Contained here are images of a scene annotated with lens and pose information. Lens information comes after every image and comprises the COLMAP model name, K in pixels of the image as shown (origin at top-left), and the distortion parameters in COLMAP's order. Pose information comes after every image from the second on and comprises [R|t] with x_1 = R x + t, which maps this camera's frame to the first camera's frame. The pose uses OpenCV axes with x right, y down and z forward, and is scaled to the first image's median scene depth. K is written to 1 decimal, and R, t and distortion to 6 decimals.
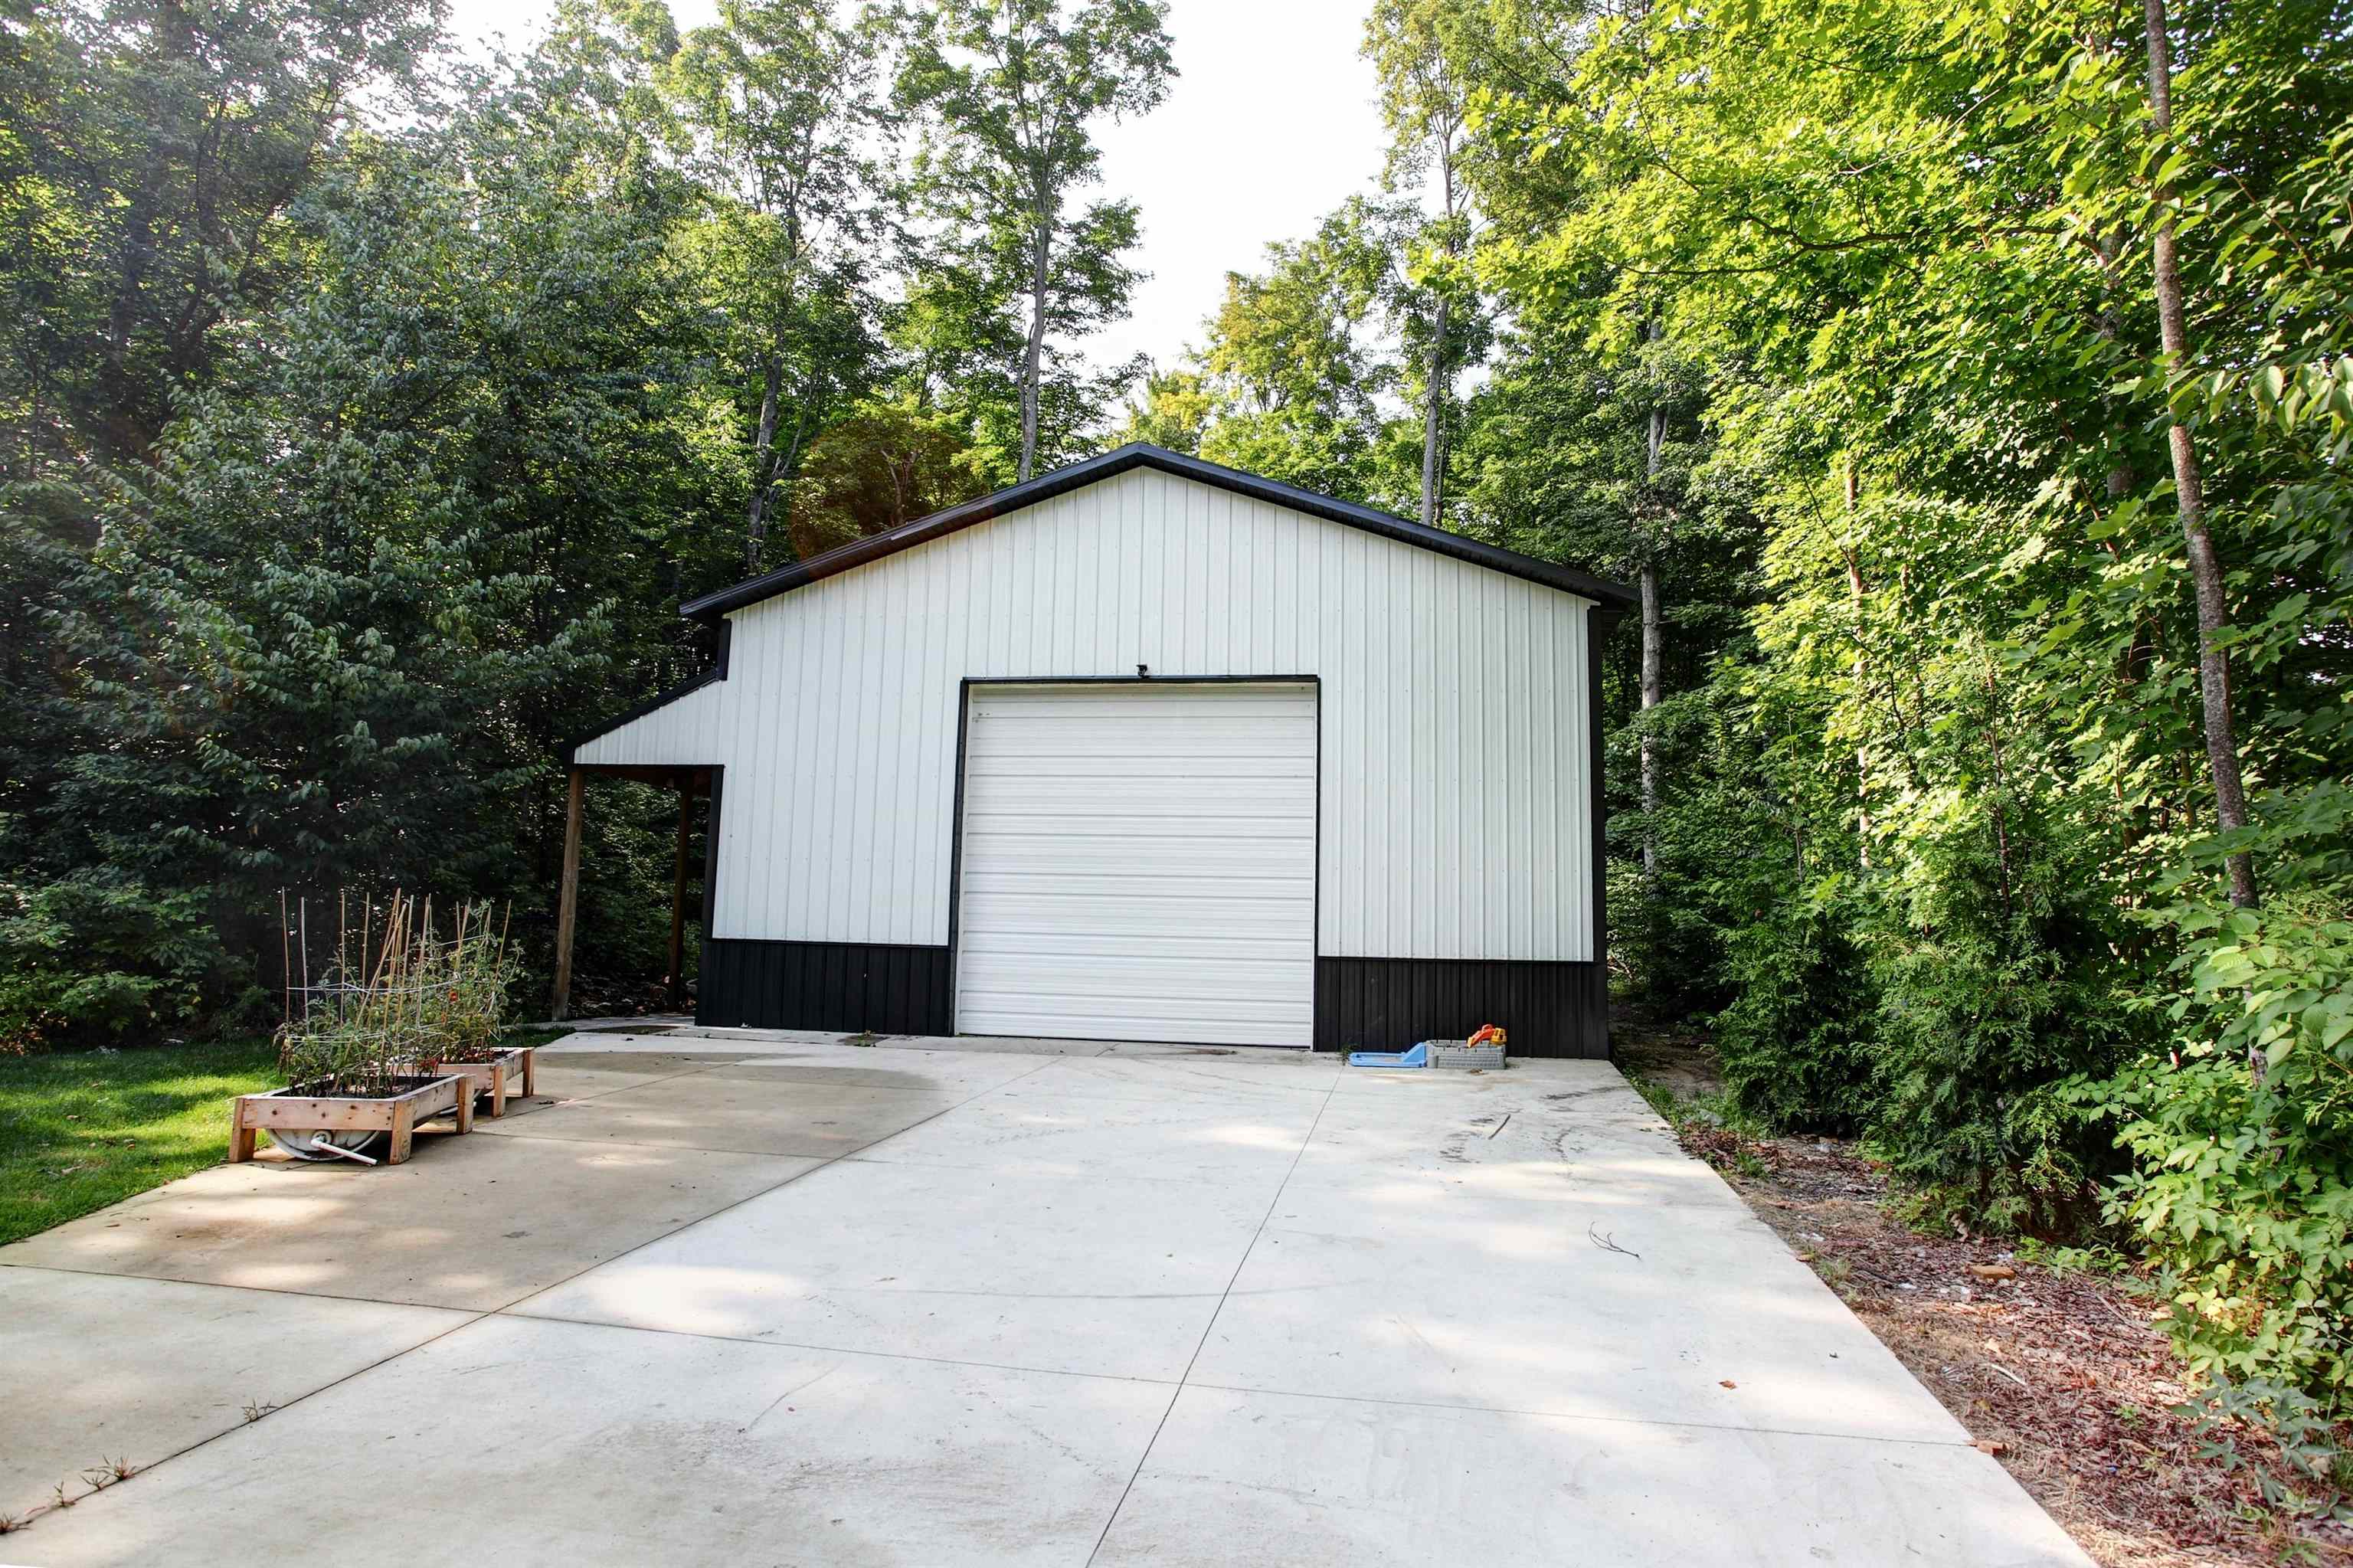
lens RADIAL K [[1161.5, 0, 1176.5], [0, 1161.5, 784.0], [0, 0, 1]] dist [-0.000896, -0.000014]
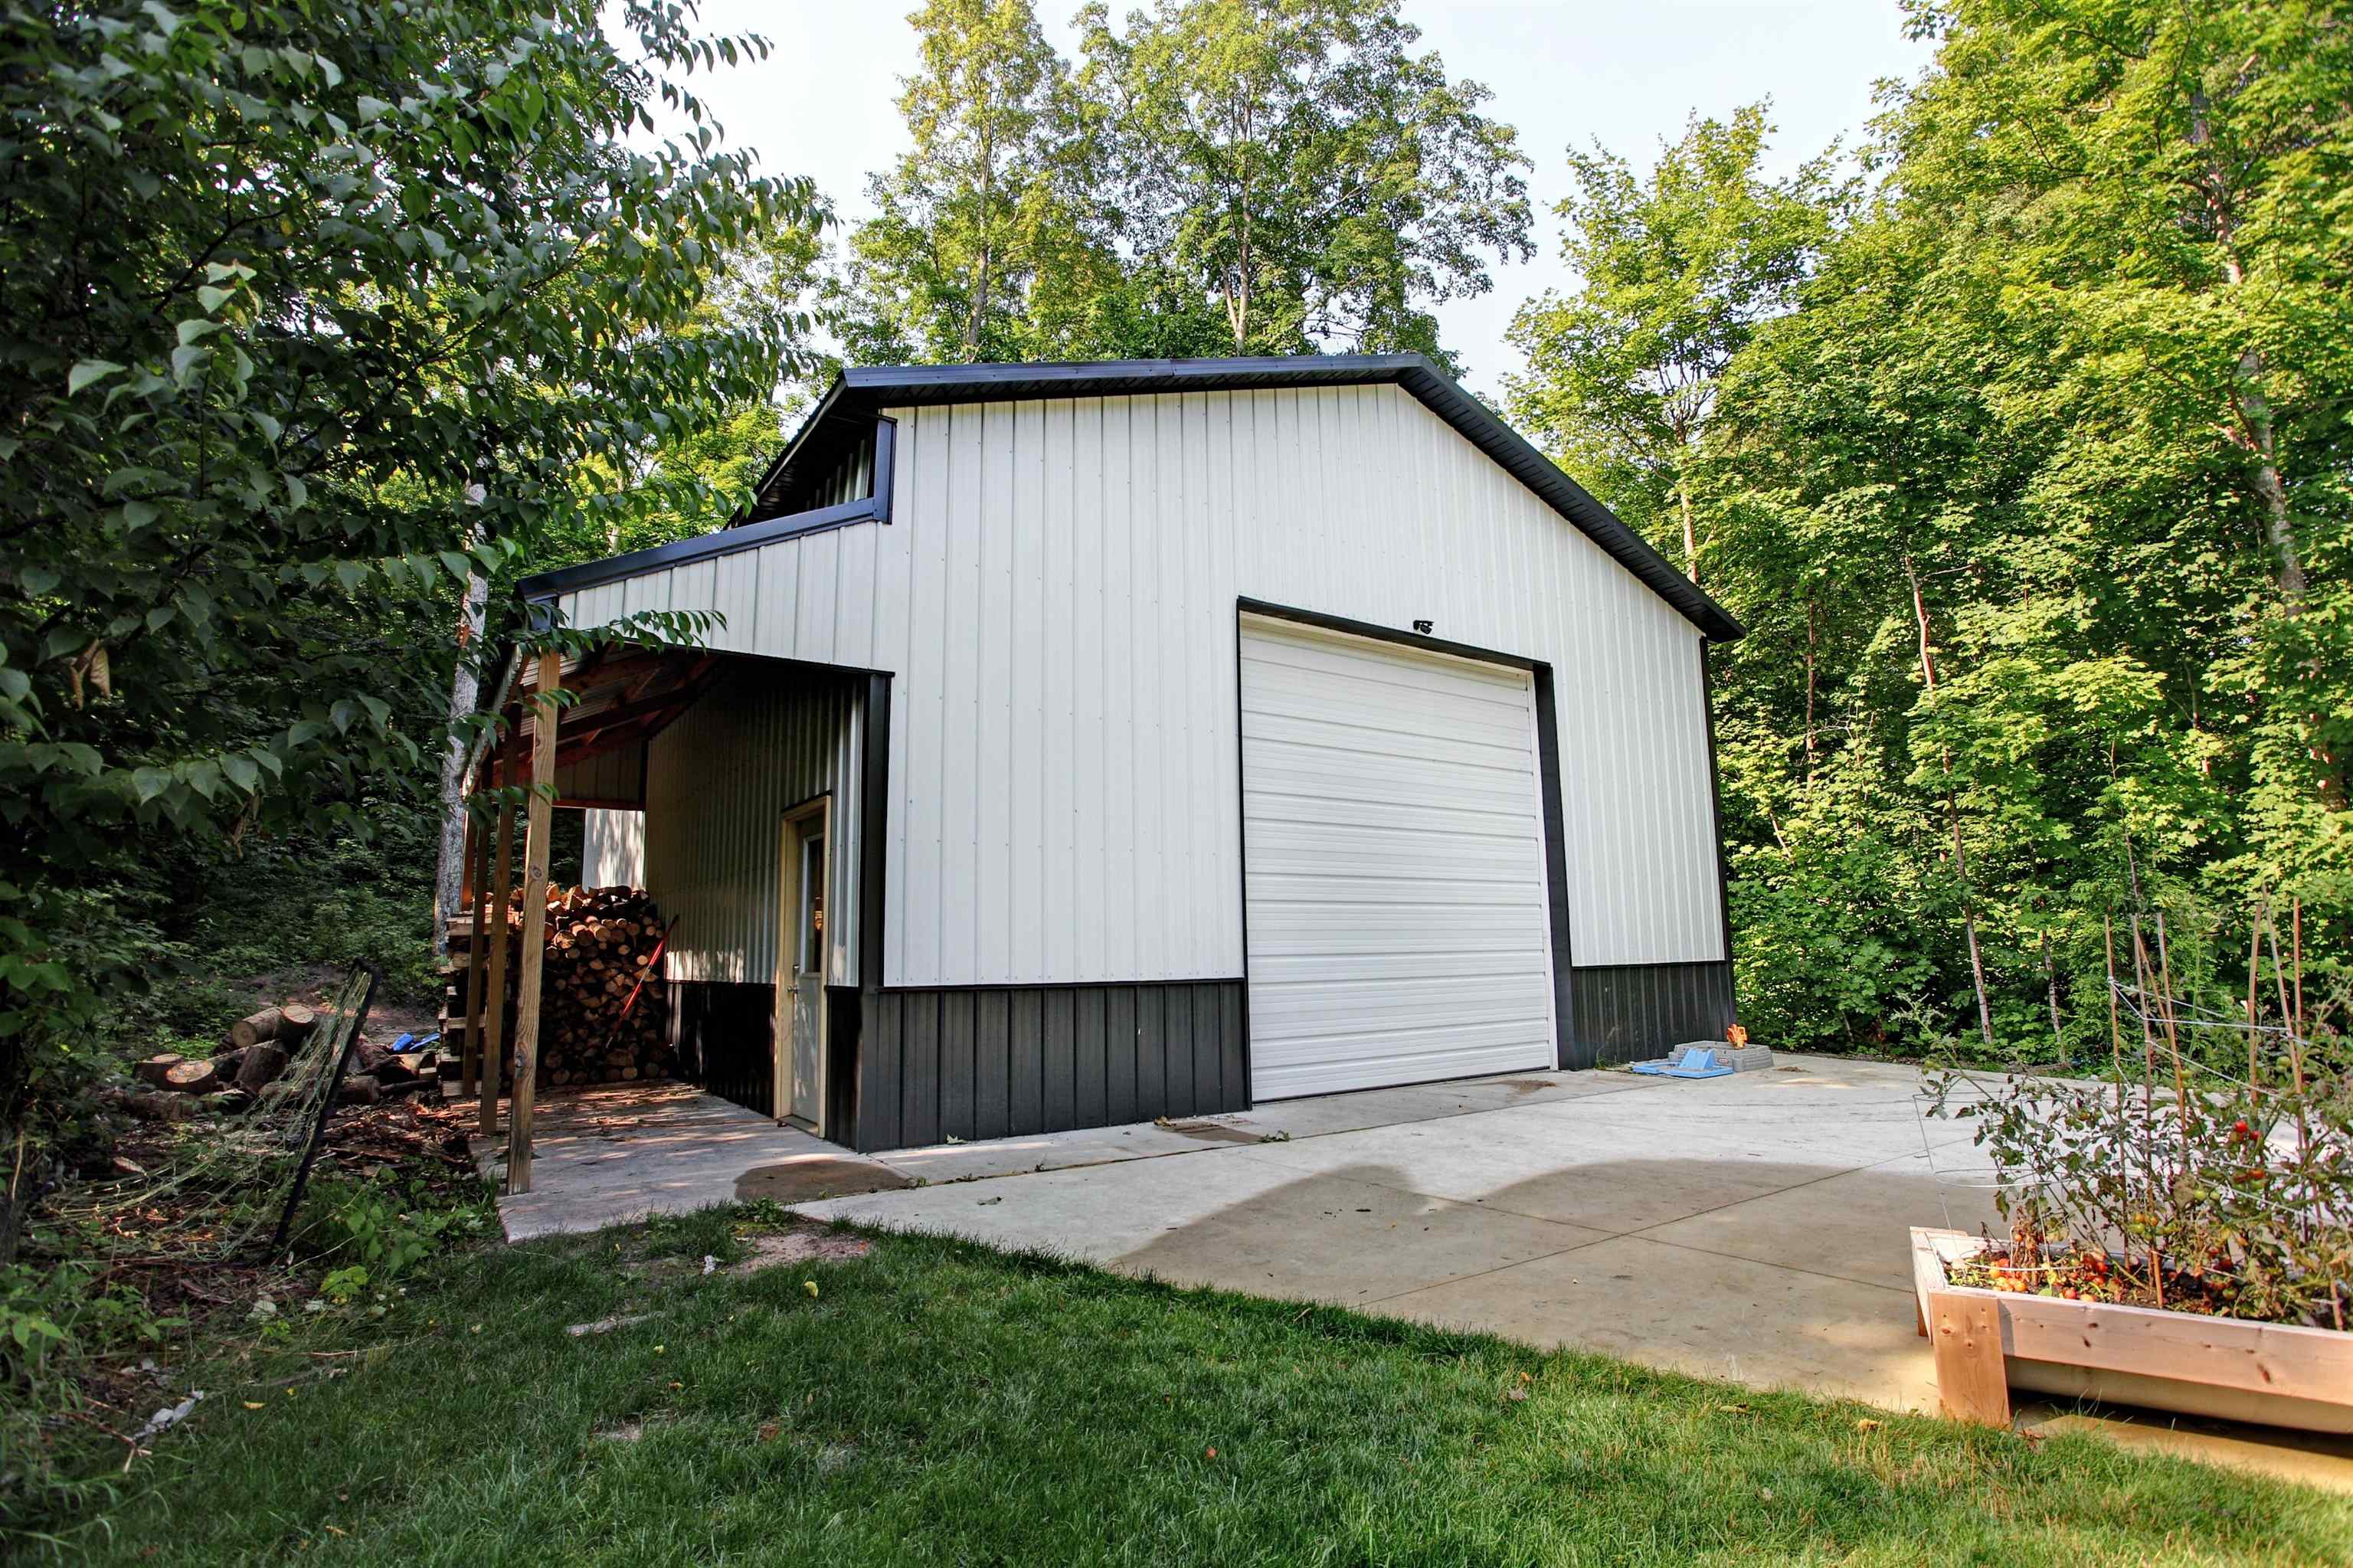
lens RADIAL K [[1161.5, 0, 1176.5], [0, 1161.5, 784.0], [0, 0, 1]] dist [-0.000896, -0.000014]
pose [[0.702808, 0.068407, 0.708083, -0.745319], [-0.051972, 0.997643, -0.044797, 0.059804], [-0.709478, -0.005317, 0.704707, 0.562139]]
